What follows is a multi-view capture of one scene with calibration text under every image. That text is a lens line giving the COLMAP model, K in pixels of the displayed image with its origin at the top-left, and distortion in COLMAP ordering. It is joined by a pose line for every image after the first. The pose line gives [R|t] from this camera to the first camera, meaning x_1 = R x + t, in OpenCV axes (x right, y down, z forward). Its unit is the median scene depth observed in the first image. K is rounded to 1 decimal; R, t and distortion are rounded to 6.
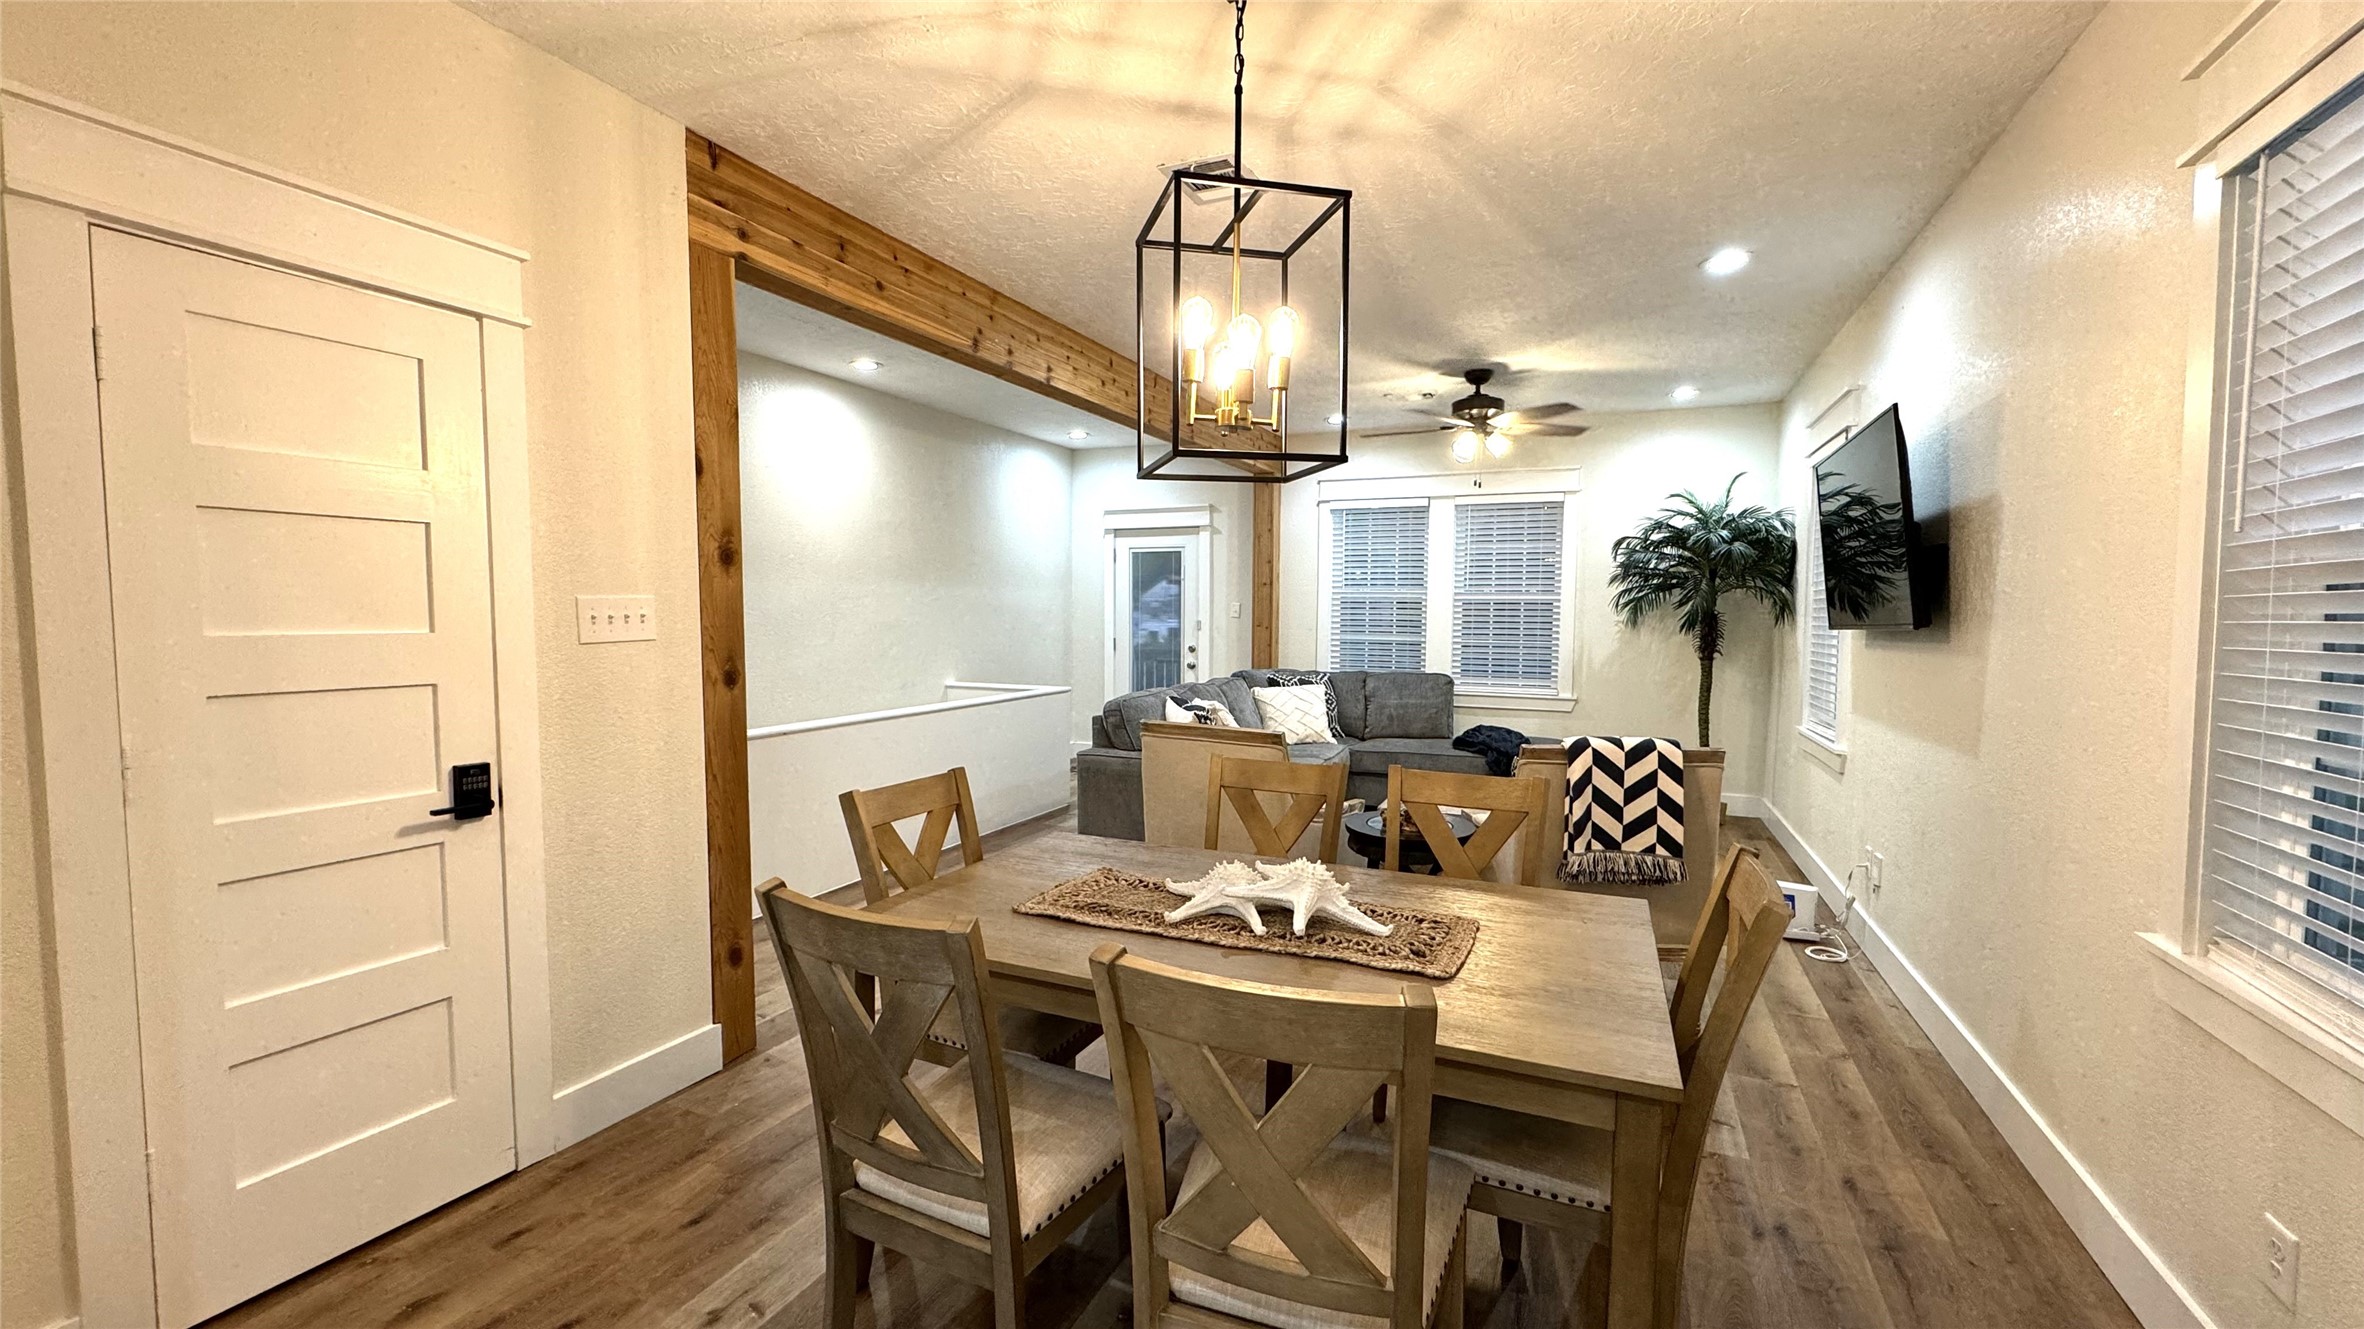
lens RADIAL K [[939.6, 0, 1177.0], [0, 939.6, 656.4], [0, 0, 1]] dist [0.000247, -0.000011]
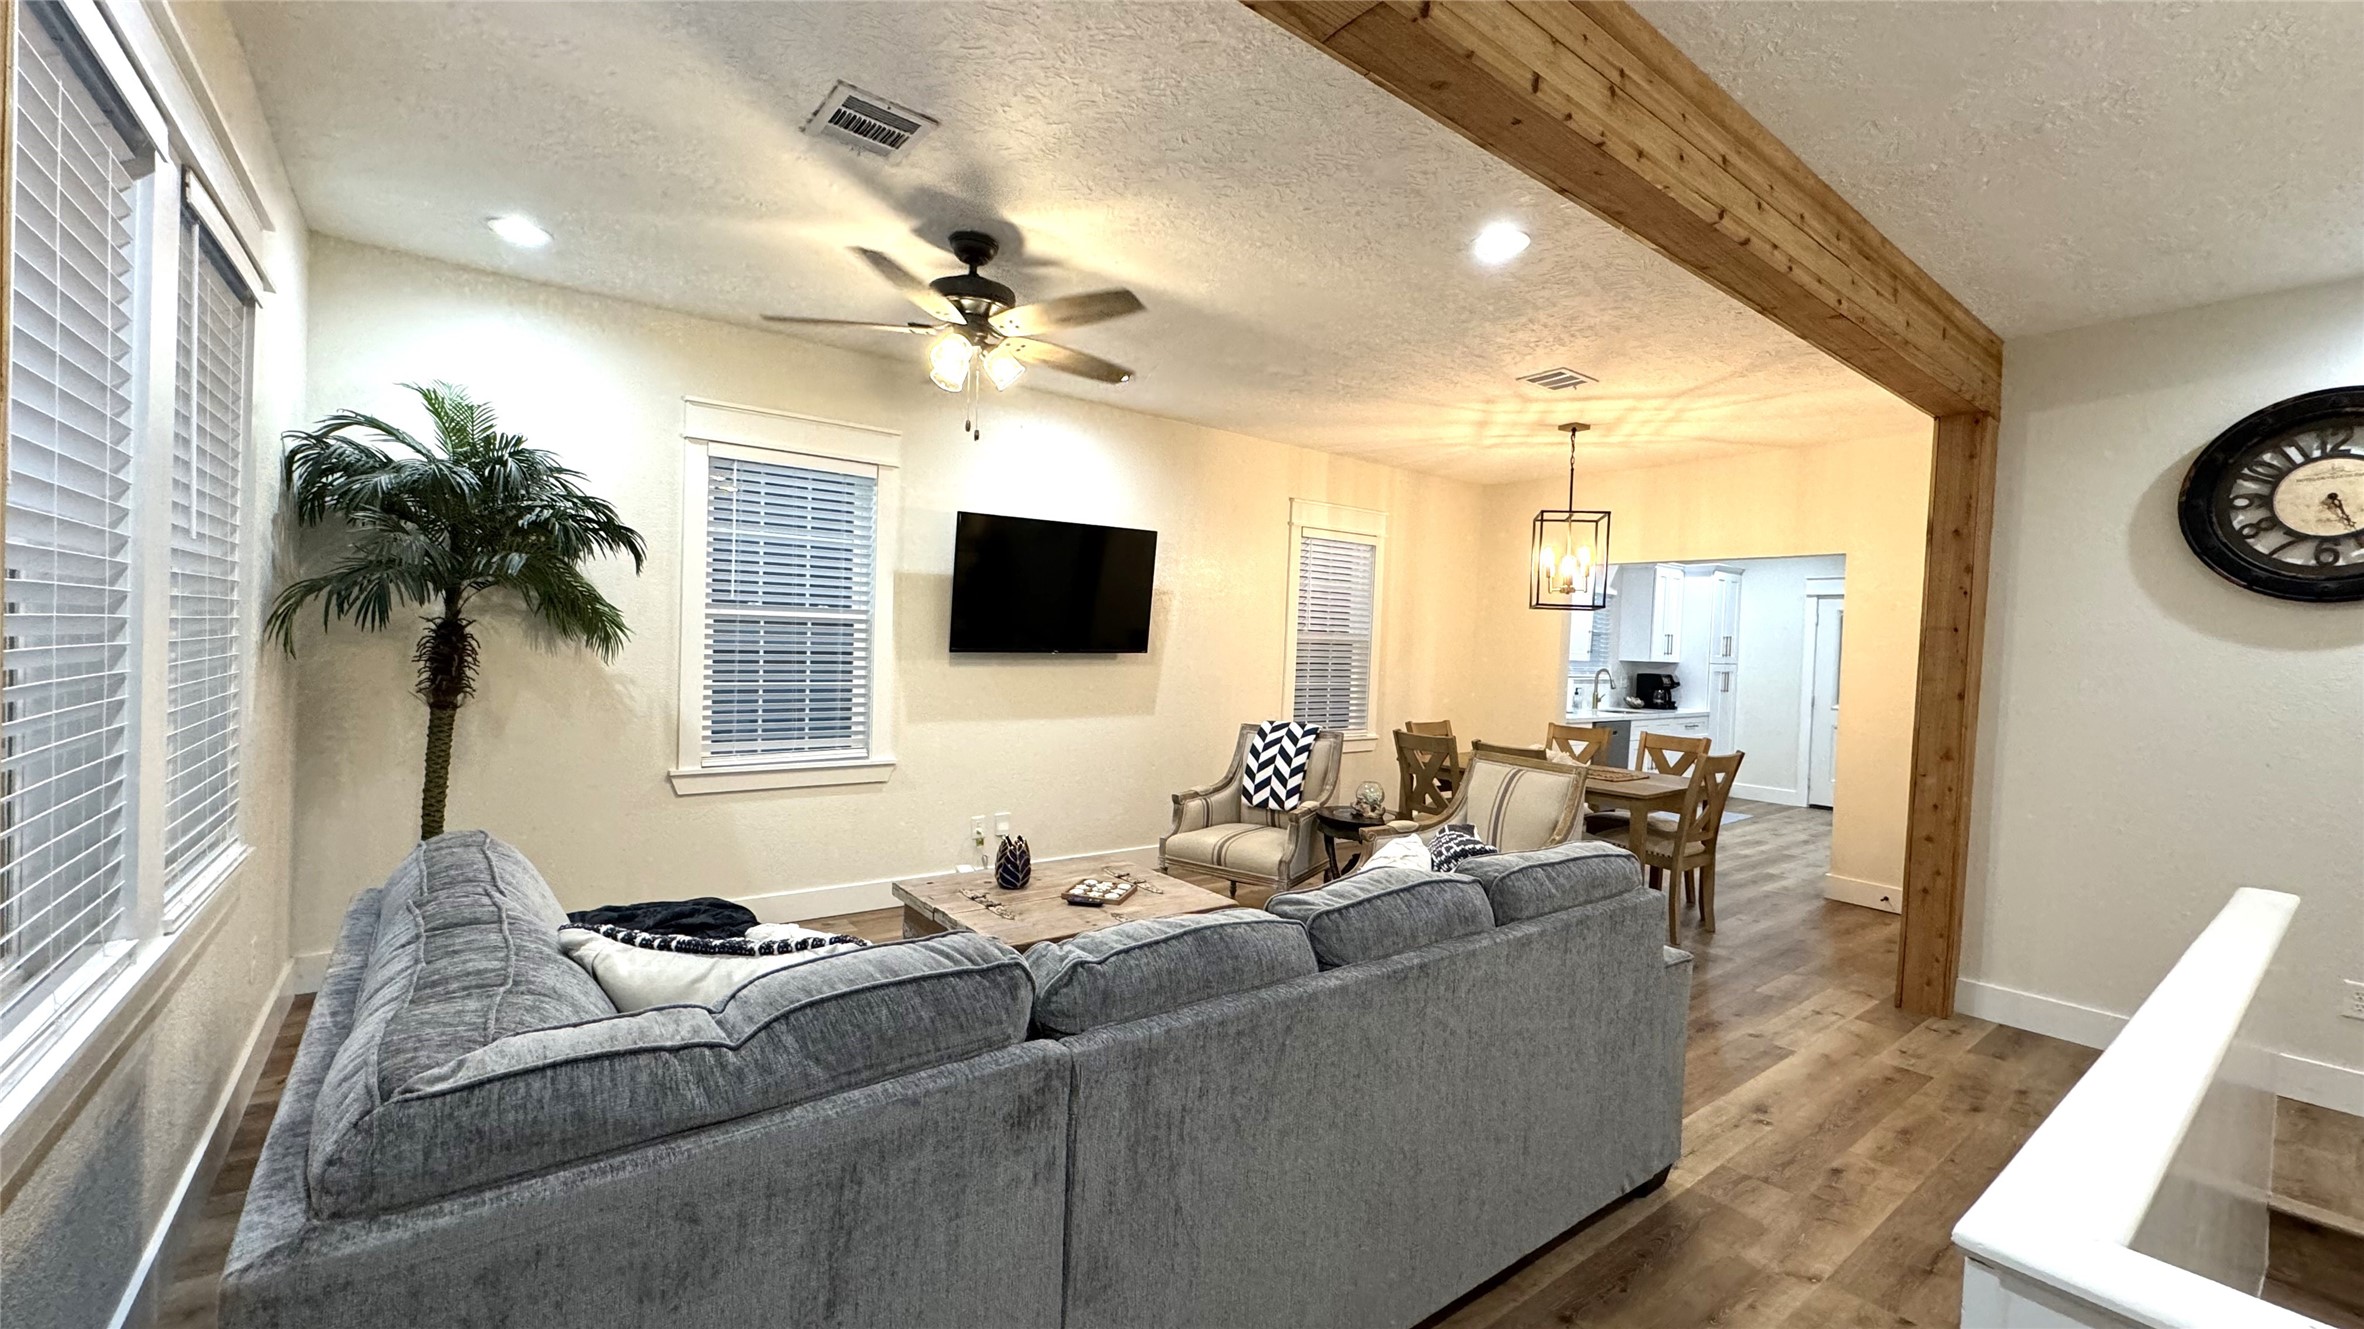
lens RADIAL K [[939.6, 0, 1177.0], [0, 939.6, 656.4], [0, 0, 1]] dist [0.000247, -0.000011]
pose [[-0.881048, -0.047518, 0.470633, -0.146845], [-0.019429, 0.997737, 0.064367, -0.136547], [-0.472627, 0.047566, -0.879978, 2.498680]]
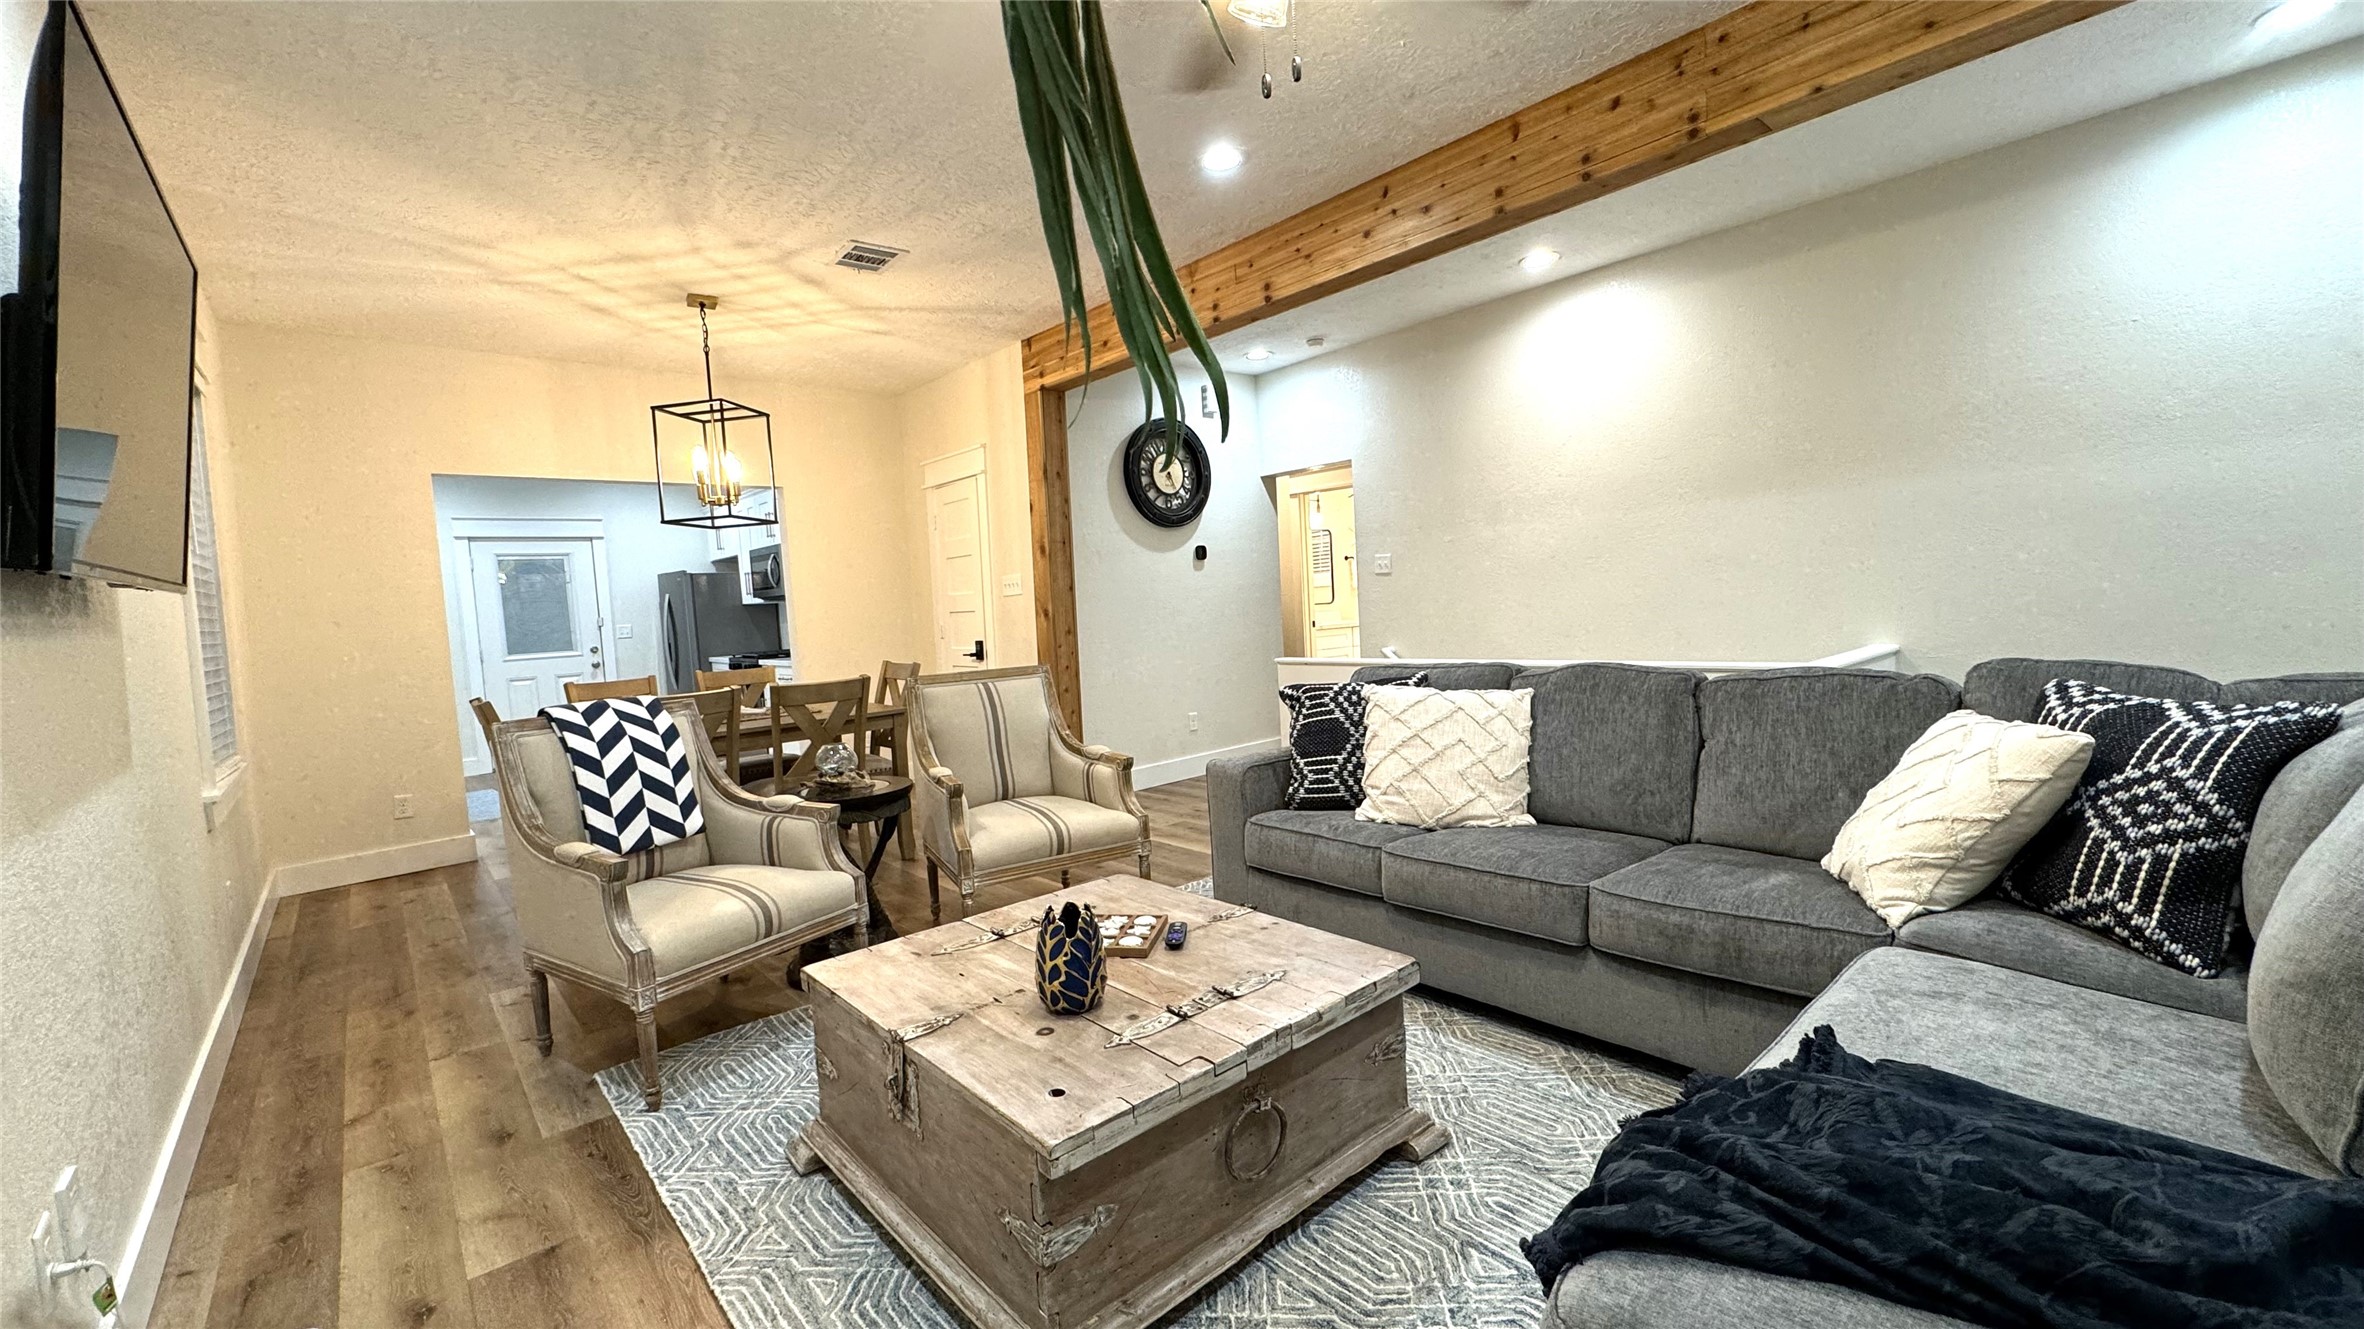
lens RADIAL K [[939.6, 0, 1177.0], [0, 939.6, 656.4], [0, 0, 1]] dist [0.000247, -0.000011]
pose [[-0.408416, 0.070773, -0.910048, 1.068319], [0.005475, 0.997162, 0.075091, -0.029058], [0.912779, 0.025685, -0.407644, 1.862217]]
